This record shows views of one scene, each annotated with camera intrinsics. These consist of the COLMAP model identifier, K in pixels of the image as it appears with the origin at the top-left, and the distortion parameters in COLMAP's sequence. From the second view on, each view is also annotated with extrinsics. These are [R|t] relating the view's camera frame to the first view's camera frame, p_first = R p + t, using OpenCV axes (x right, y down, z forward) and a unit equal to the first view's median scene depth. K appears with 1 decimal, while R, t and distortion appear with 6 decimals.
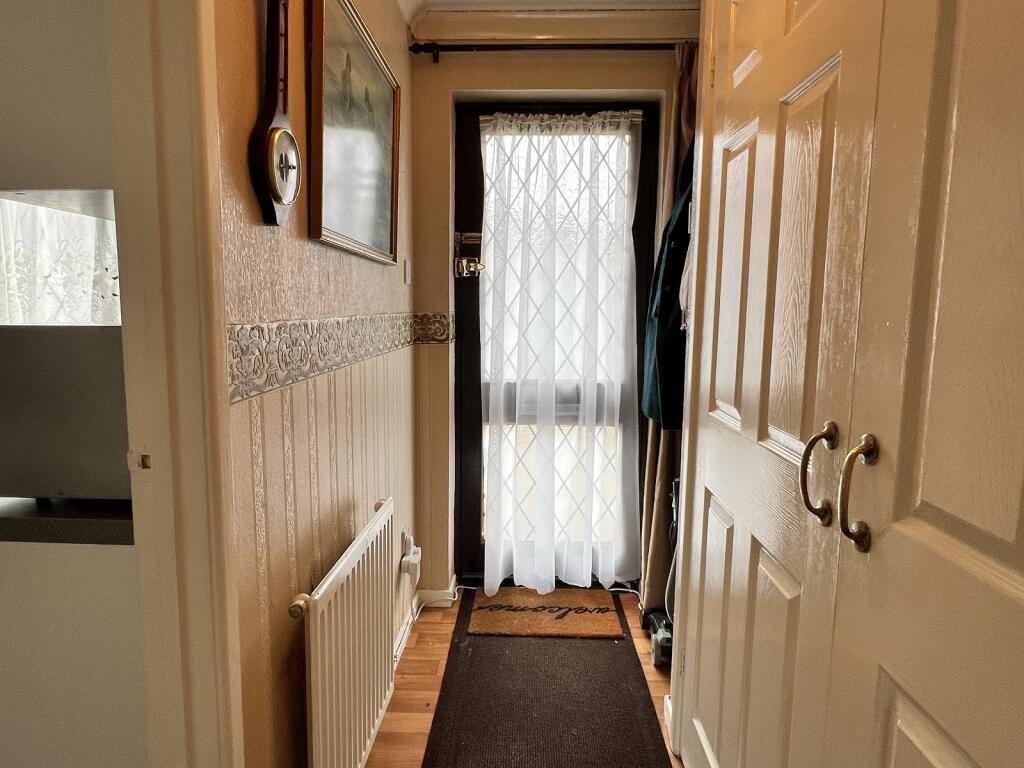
lens RADIAL K [[616.8, 0, 510.9], [0, 616.8, 386.4], [0, 0, 1]] dist [-0.006796, -0.000514]
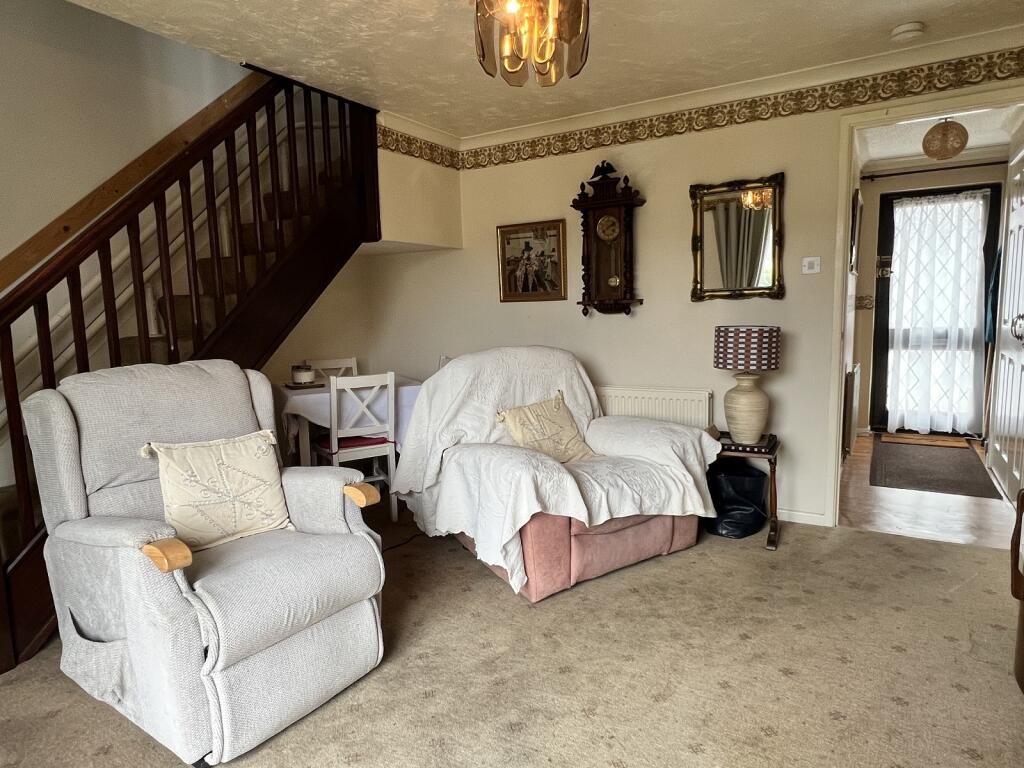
lens RADIAL K [[616.8, 0, 511.9], [0, 616.8, 379.3], [0, 0, 1]] dist [-0.006796, -0.000514]
pose [[0.858220, 0.028617, -0.512483, -0.072920], [-0.022363, 0.999581, 0.018366, 0.152606], [0.512794, -0.004302, 0.858501, -1.396445]]
